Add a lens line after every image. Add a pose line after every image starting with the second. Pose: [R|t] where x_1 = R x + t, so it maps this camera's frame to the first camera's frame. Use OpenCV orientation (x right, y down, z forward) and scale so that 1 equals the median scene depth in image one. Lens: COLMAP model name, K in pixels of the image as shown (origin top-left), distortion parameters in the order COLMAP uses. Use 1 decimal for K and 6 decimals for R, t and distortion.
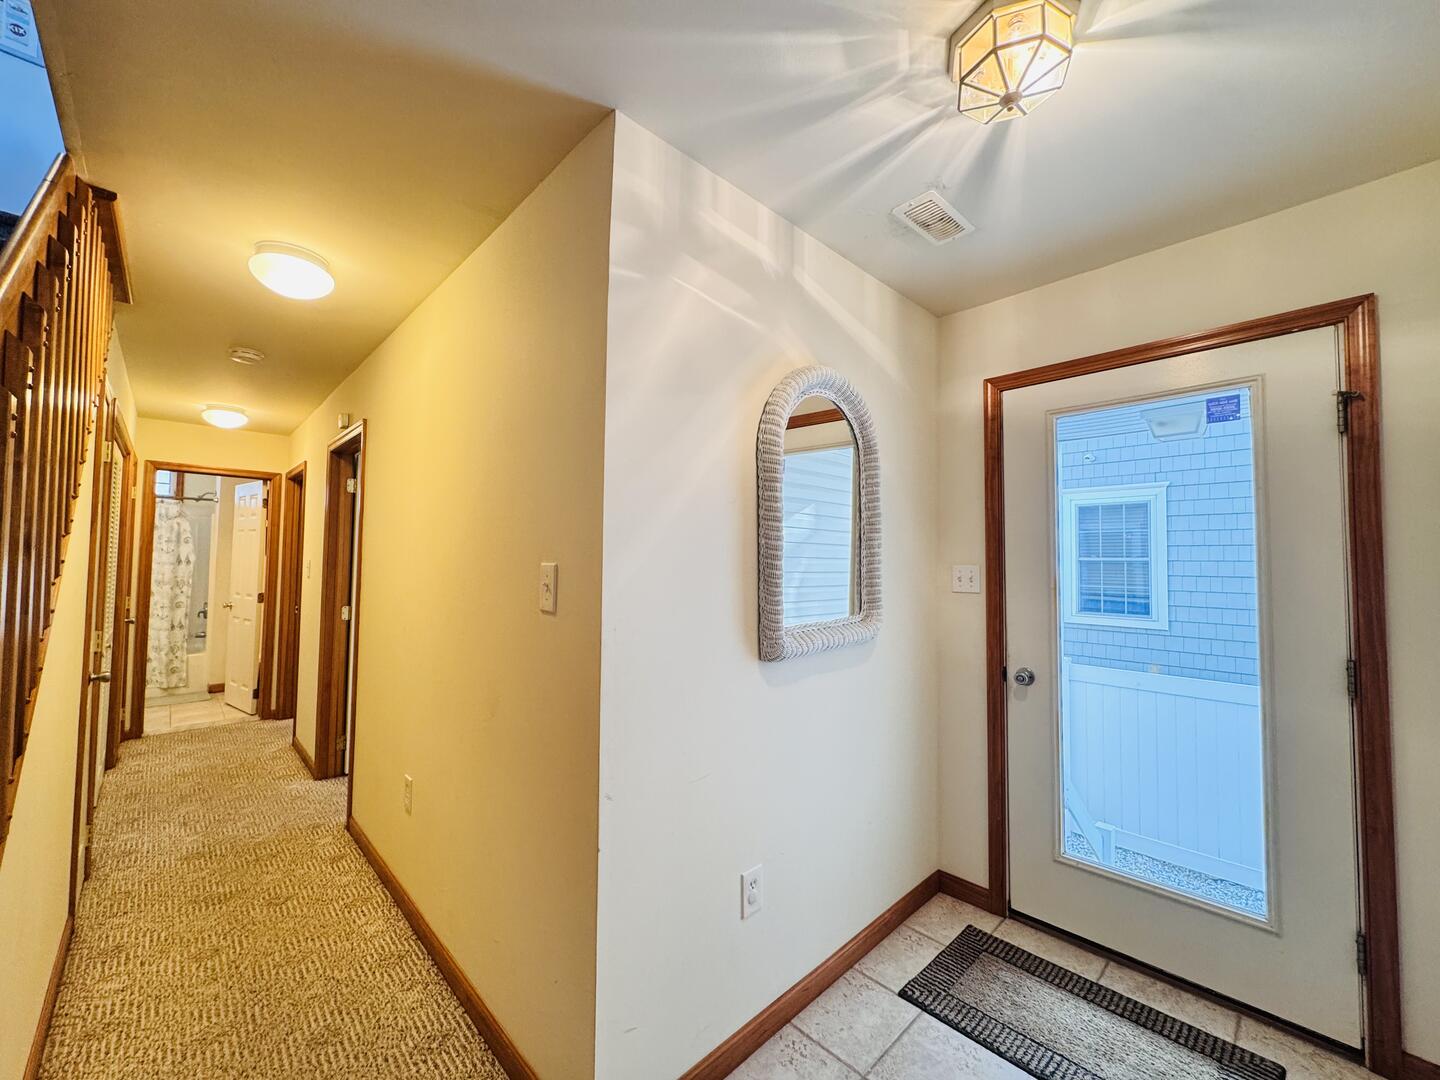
lens RADIAL K [[570.2, 0, 714.9], [0, 570.2, 541.9], [0, 0, 1]] dist [-0.004640, 0.000133]
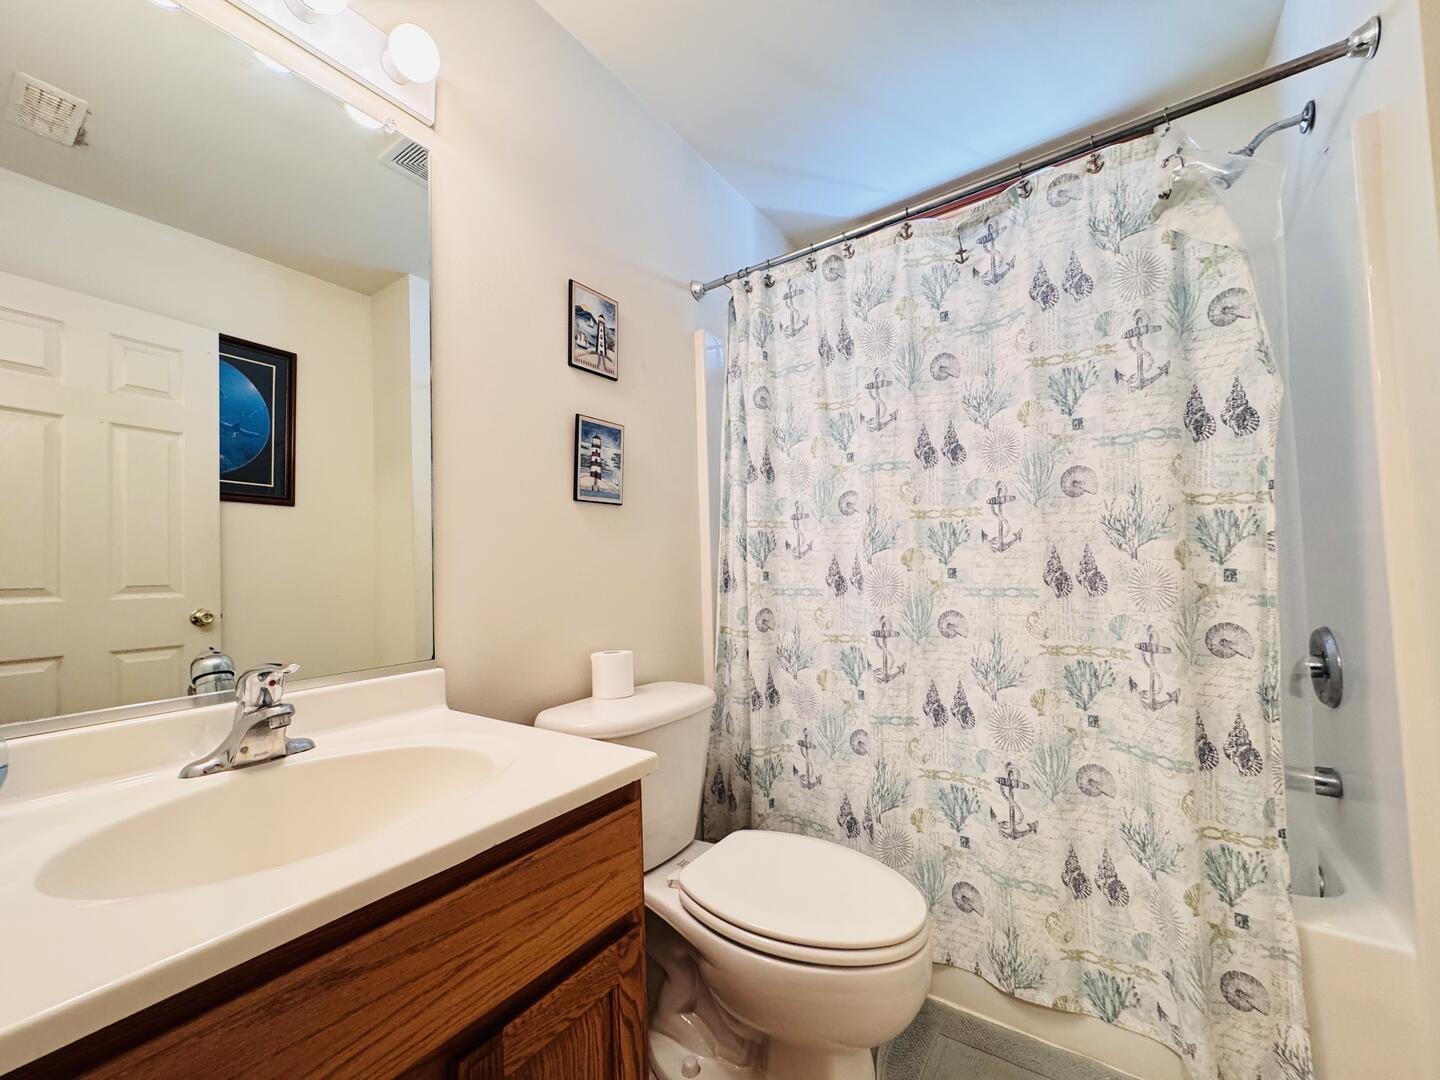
lens RADIAL K [[570.2, 0, 723.1], [0, 570.2, 514.3], [0, 0, 1]] dist [-0.004640, 0.000133]
pose [[0.182680, -0.078456, -0.980037, -0.780471], [0.058777, 0.995900, -0.068770, 0.070998], [0.981414, -0.045041, 0.186542, 0.796924]]
